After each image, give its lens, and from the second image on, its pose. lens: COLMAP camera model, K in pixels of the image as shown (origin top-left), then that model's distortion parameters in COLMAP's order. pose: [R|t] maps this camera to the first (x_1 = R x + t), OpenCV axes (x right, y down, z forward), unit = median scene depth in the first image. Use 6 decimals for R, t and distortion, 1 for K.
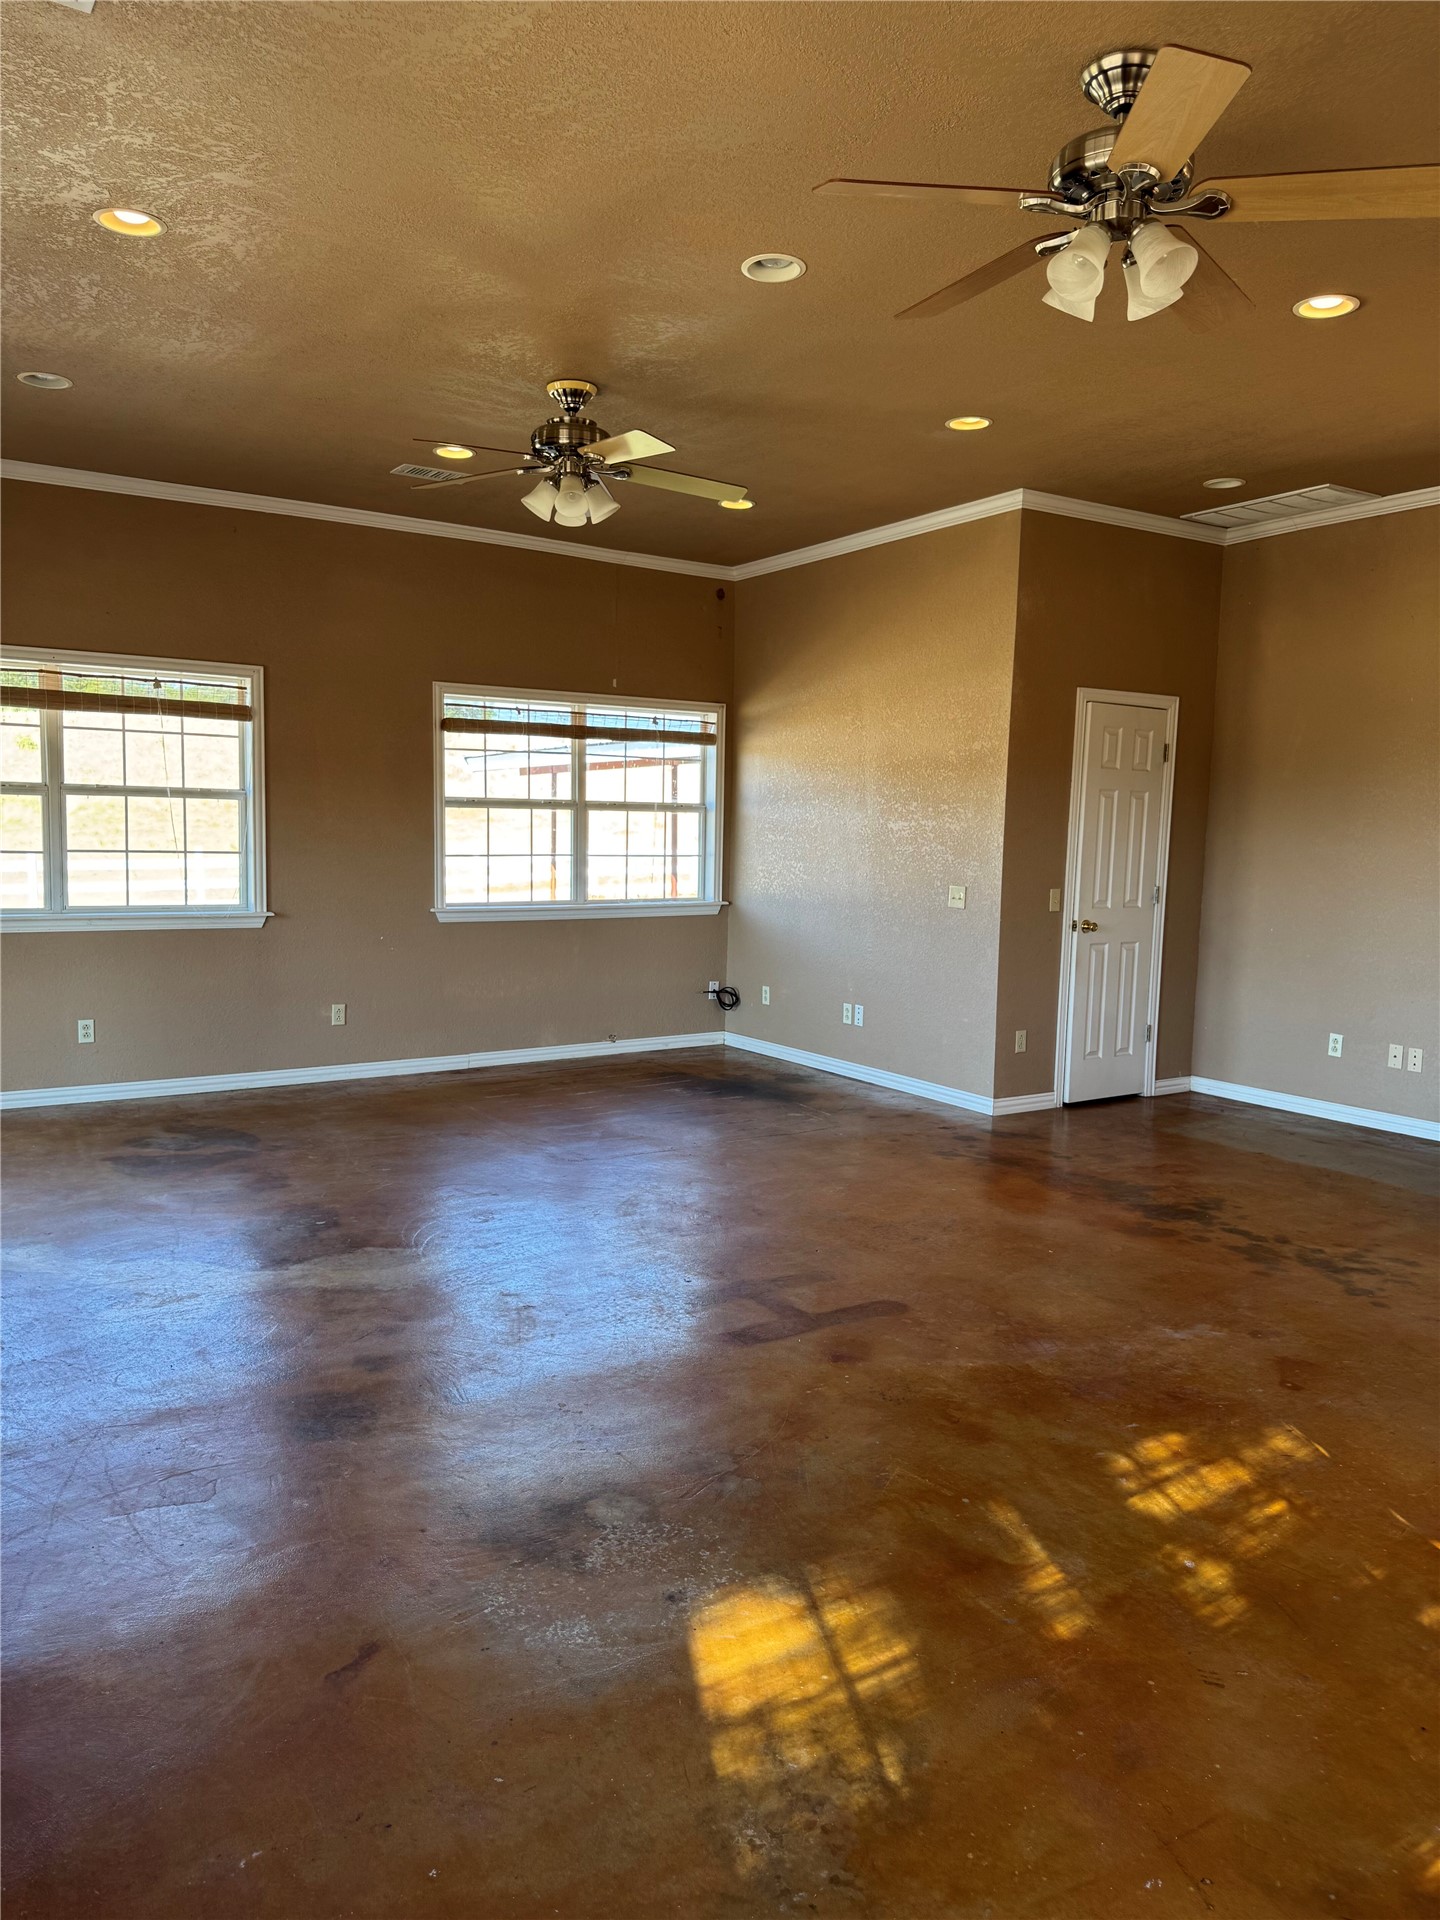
lens RADIAL K [[1431.6, 0, 720.0], [0, 1431.6, 960.0], [0, 0, 1]] dist [0.122236, -0.072545]
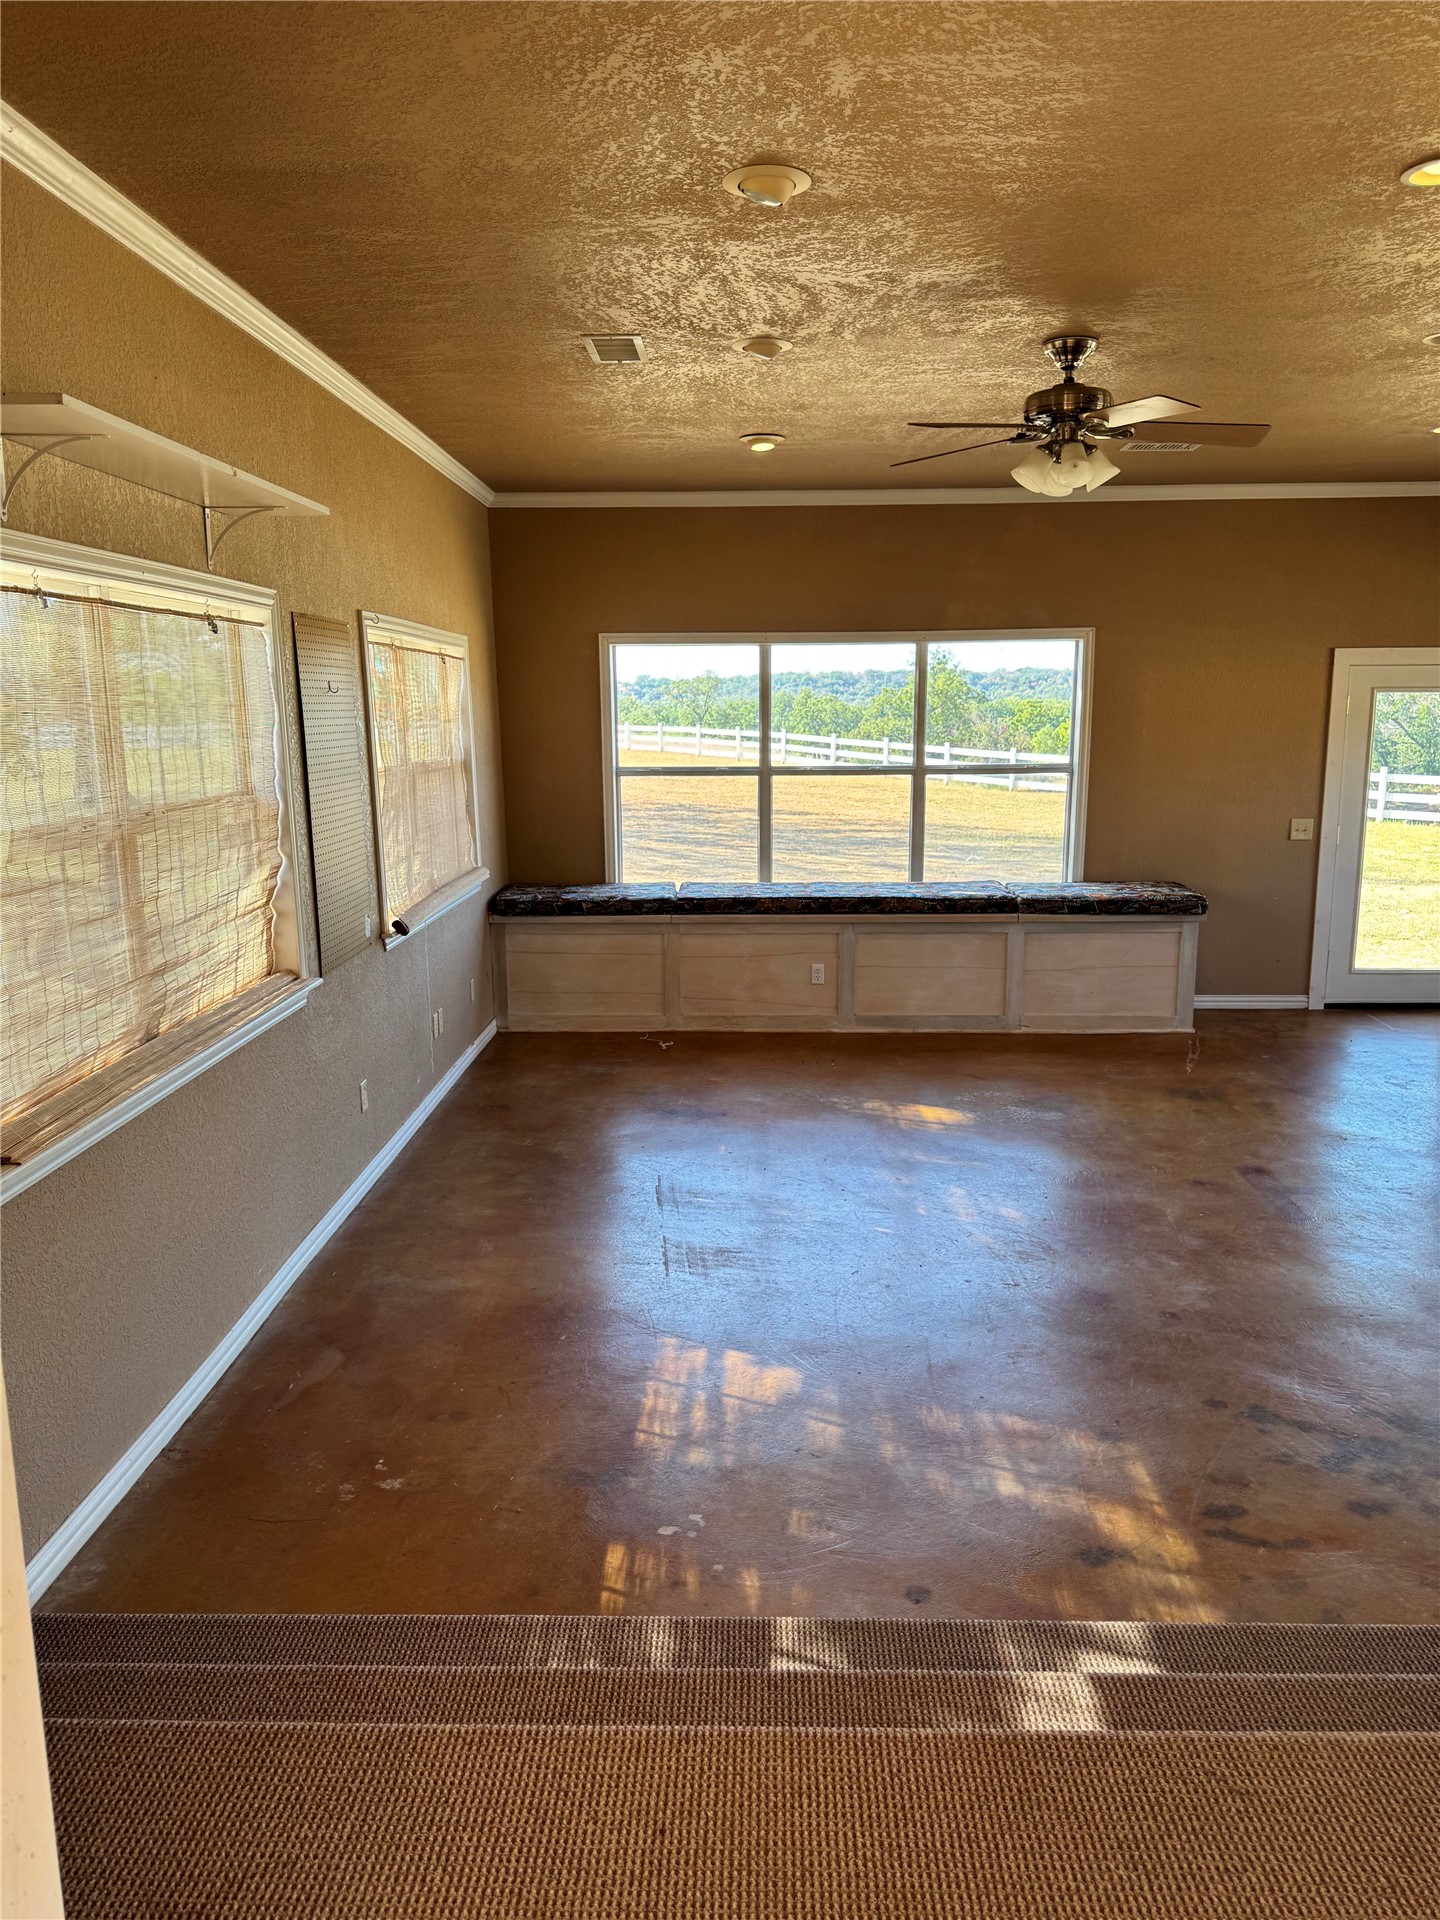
lens RADIAL K [[1431.6, 0, 720.0], [0, 1431.6, 960.0], [0, 0, 1]] dist [0.122236, -0.072545]
pose [[-0.601616, 0.101612, -0.792296, 2.013479], [-0.118448, 0.969562, 0.214287, -0.238649], [0.789955, 0.222764, -0.571268, 1.946429]]
